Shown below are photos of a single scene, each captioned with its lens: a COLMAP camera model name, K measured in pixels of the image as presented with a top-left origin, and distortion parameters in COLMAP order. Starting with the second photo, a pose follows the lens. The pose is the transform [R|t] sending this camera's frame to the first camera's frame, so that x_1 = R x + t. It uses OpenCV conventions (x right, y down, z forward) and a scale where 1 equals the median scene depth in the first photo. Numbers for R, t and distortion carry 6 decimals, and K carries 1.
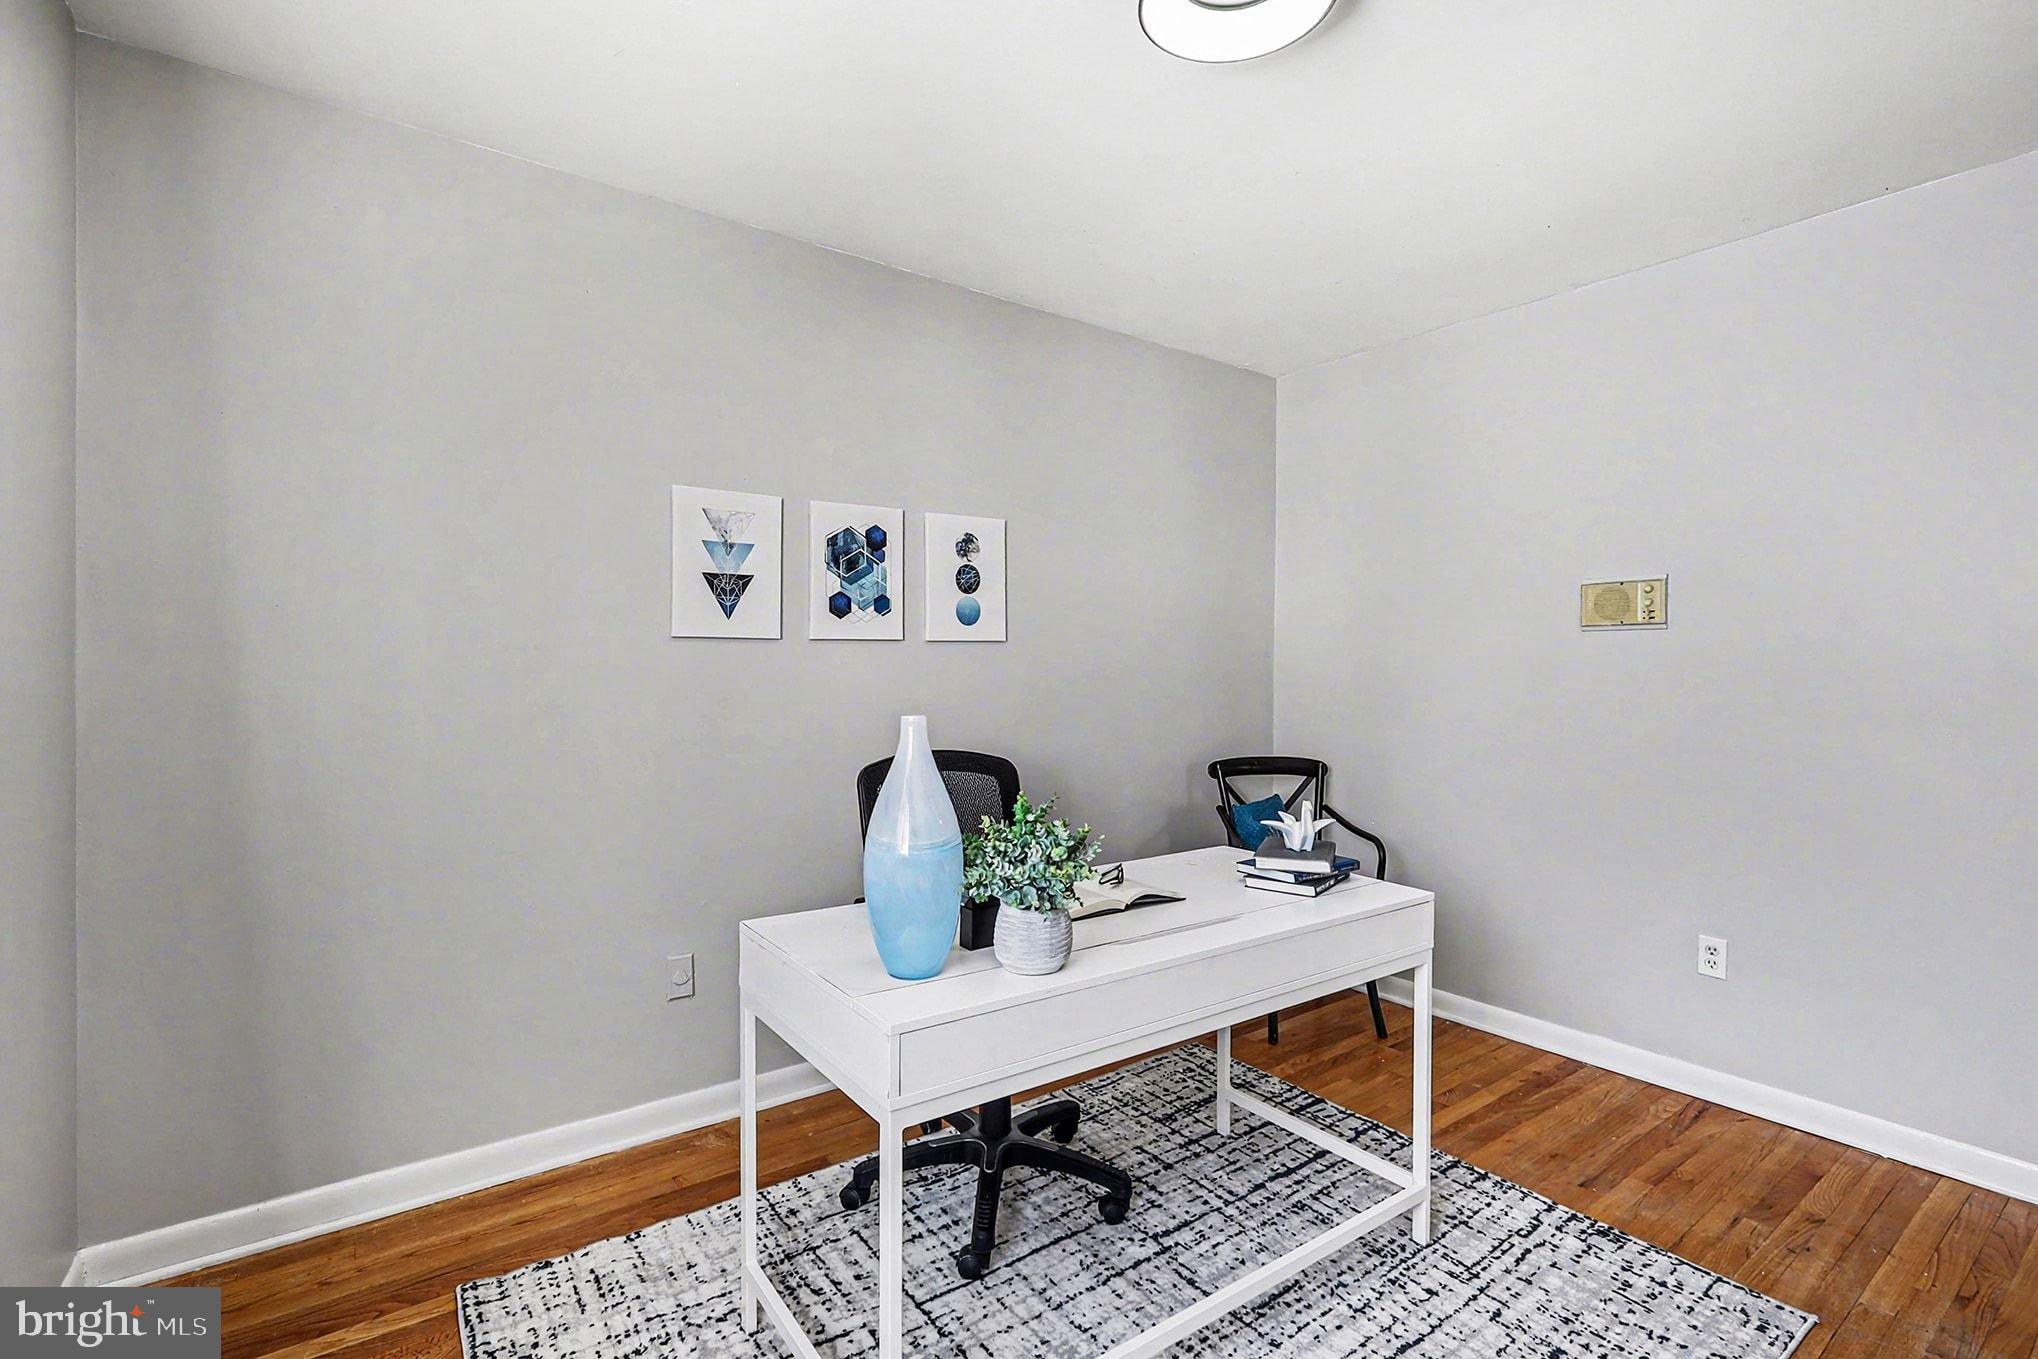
lens RADIAL K [[942.9, 0, 1002.6], [0, 942.9, 672.0], [0, 0, 1]] dist [-0.005559, -0.000669]
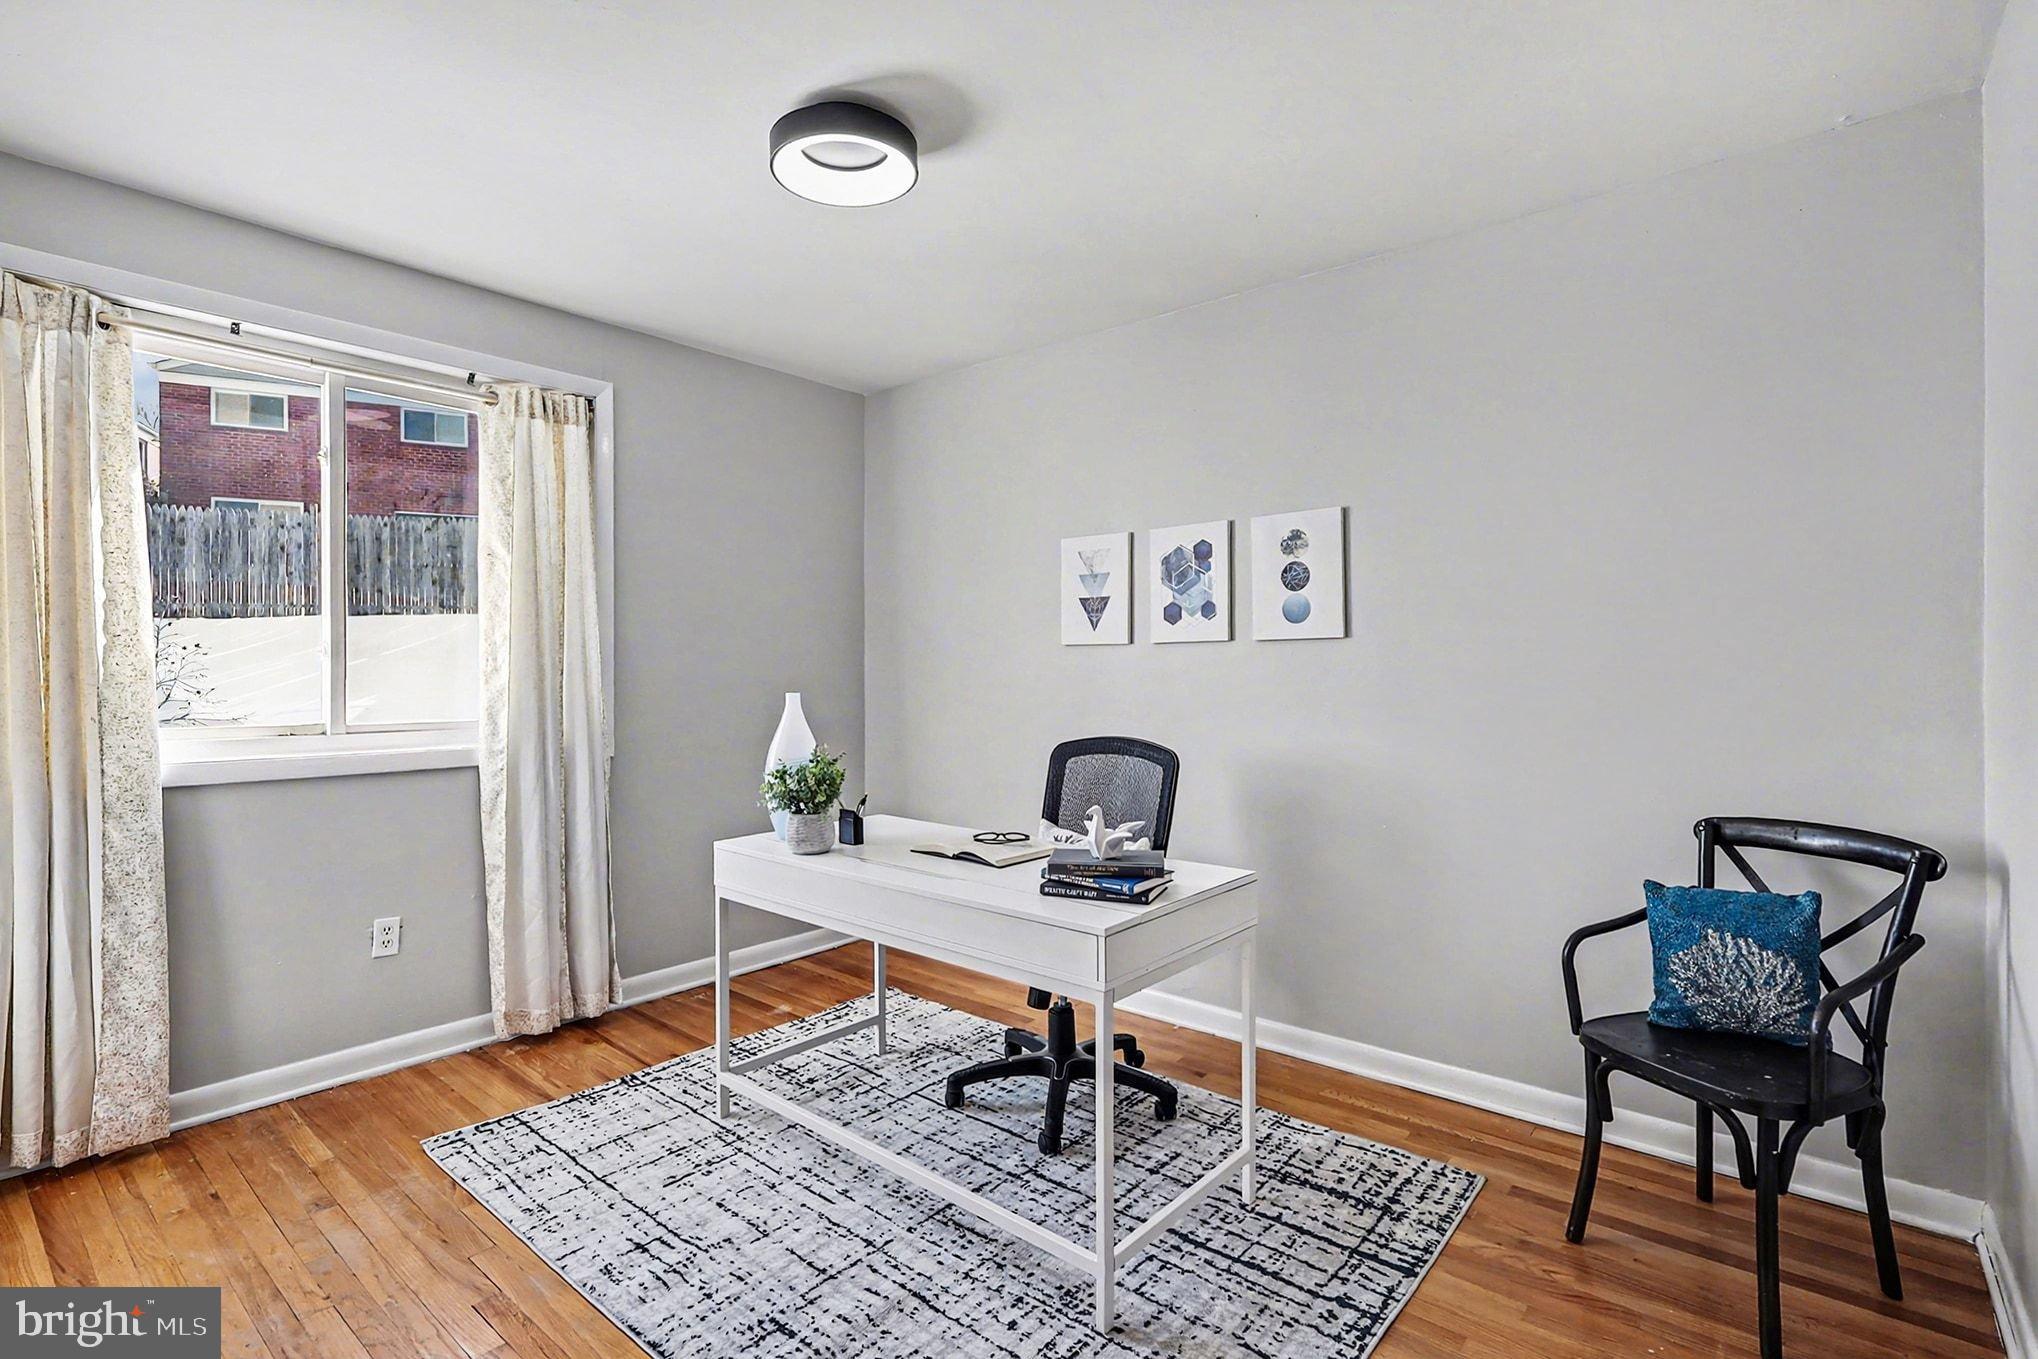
lens RADIAL K [[942.9, 0, 1003.1], [0, 942.9, 676.9], [0, 0, 1]] dist [-0.005559, -0.000669]
pose [[0.241778, 0.008377, -0.970295, 0.911601], [-0.004308, 0.999962, 0.007559, 0.000190], [0.970322, 0.002352, 0.241805, 0.507190]]
